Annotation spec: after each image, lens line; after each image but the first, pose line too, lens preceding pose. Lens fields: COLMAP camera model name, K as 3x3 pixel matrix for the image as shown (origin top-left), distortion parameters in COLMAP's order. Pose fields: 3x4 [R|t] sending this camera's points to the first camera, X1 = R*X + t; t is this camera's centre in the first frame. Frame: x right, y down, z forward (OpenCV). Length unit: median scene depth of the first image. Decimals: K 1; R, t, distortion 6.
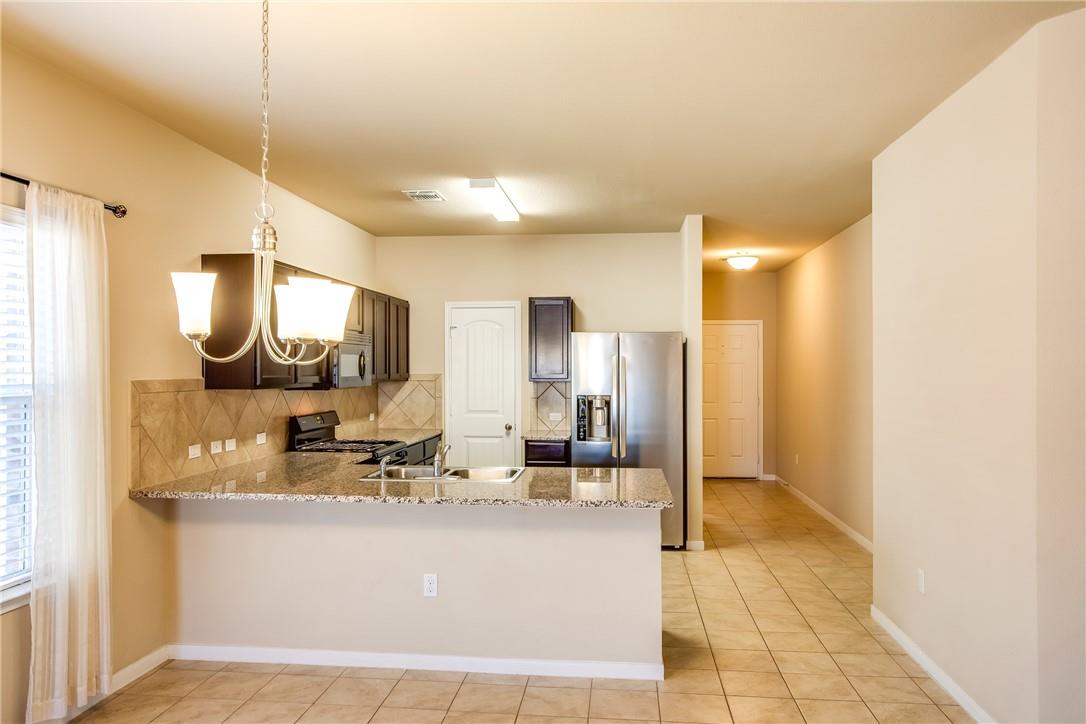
lens RADIAL K [[793.0, 0, 540.9], [0, 793.0, 365.8], [0, 0, 1]] dist [-0.010236, 0.005214]
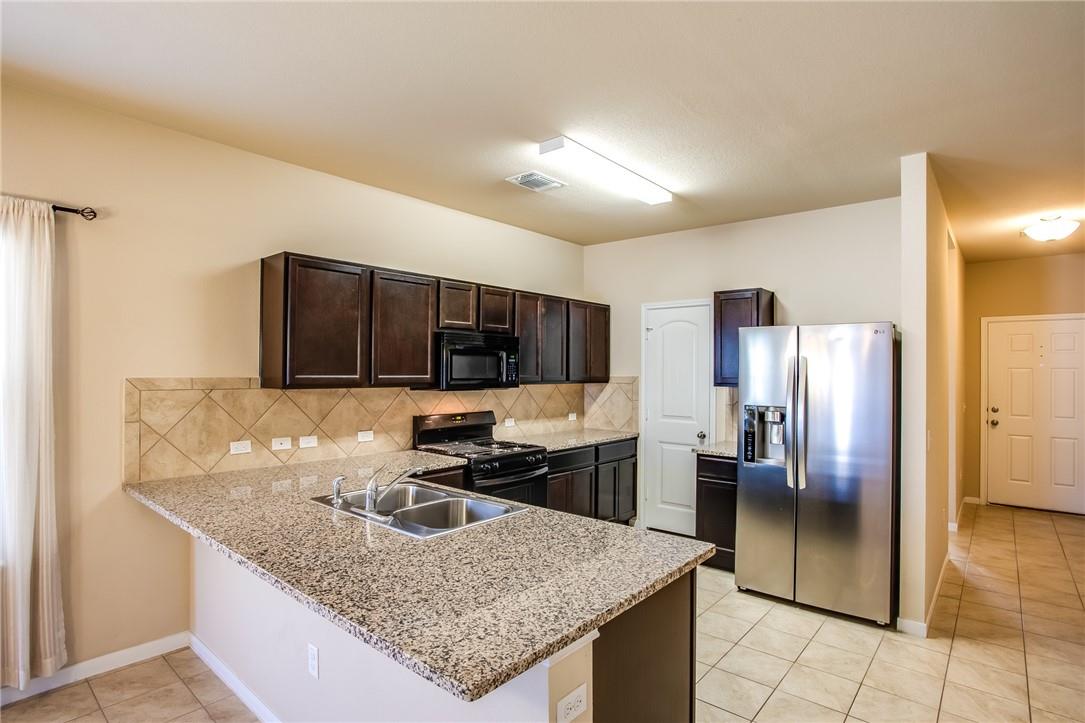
lens RADIAL K [[556.2, 0, 538.7], [0, 556.2, 366.5], [0, 0, 1]] dist [-0.075050, 0.035873]
pose [[0.821012, 0.001460, -0.570909, 0.242517], [-0.005868, 0.999965, -0.005881, 0.003361], [0.570881, 0.008179, 0.820992, 0.528661]]
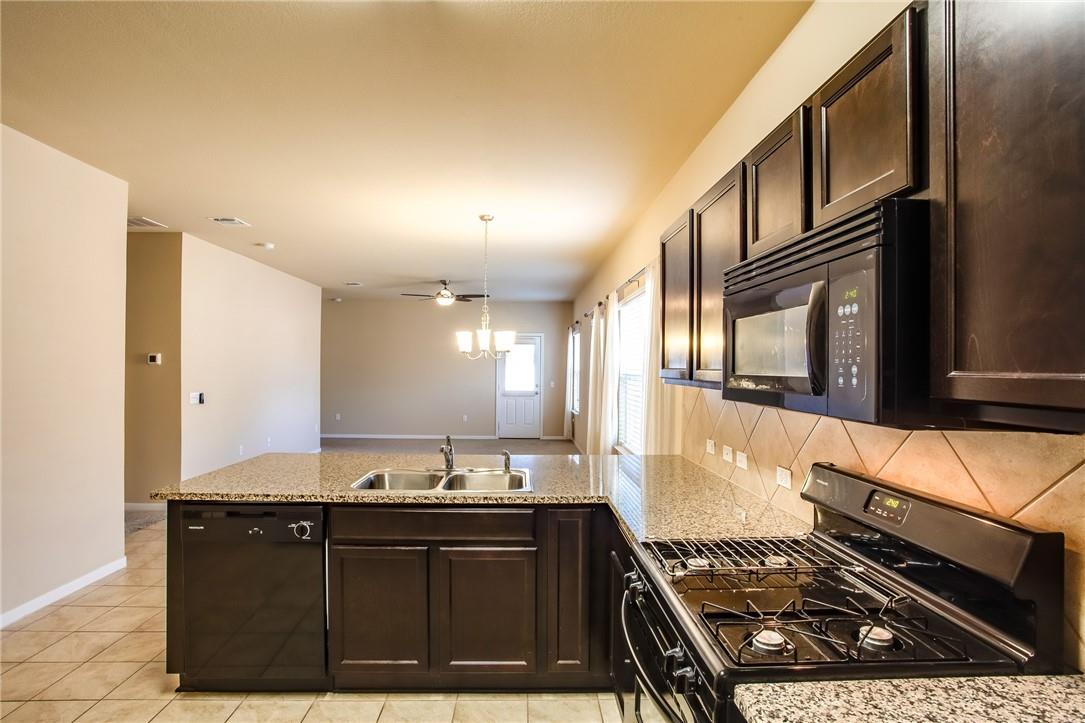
lens RADIAL K [[556.2, 0, 538.7], [0, 556.2, 366.5], [0, 0, 1]] dist [-0.075050, 0.035873]
pose [[-0.990953, -0.009794, -0.133852, -0.116973], [-0.009410, 0.999950, -0.003501, 0.012629], [0.133880, -0.002210, -0.990995, 1.360160]]
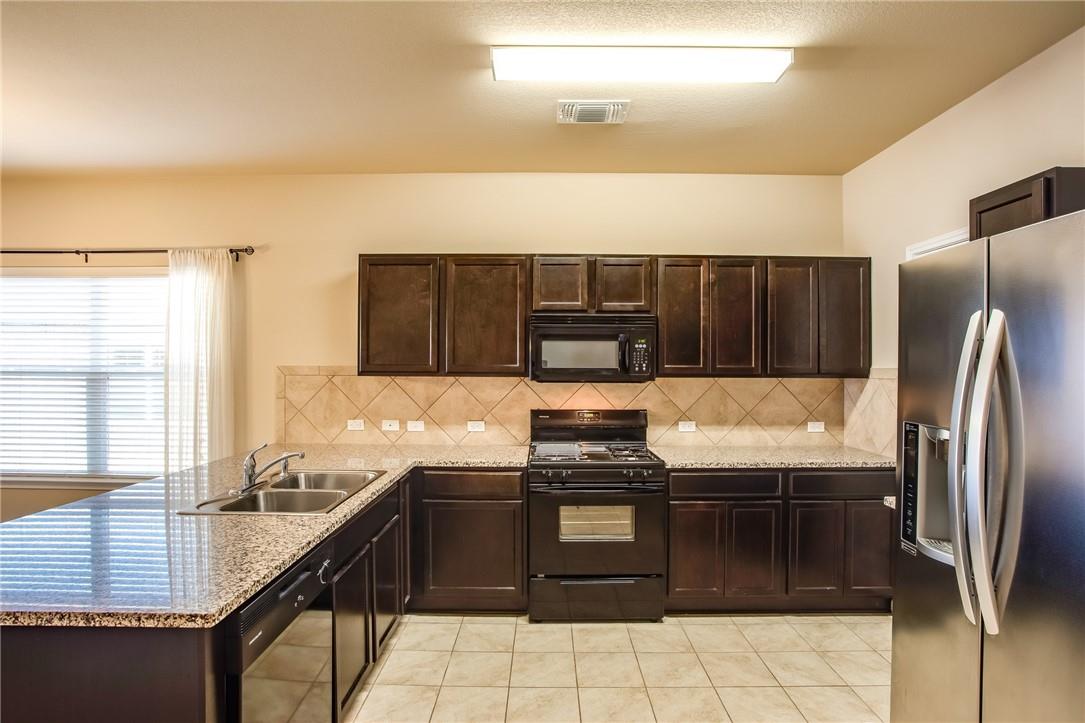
lens RADIAL K [[556.2, 0, 538.7], [0, 556.2, 366.5], [0, 0, 1]] dist [-0.075050, 0.035873]
pose [[0.093745, 0.001899, -0.995594, 0.368913], [-0.002105, 0.999996, 0.001710, 0.012734], [0.995594, 0.001935, 0.093749, 1.000672]]
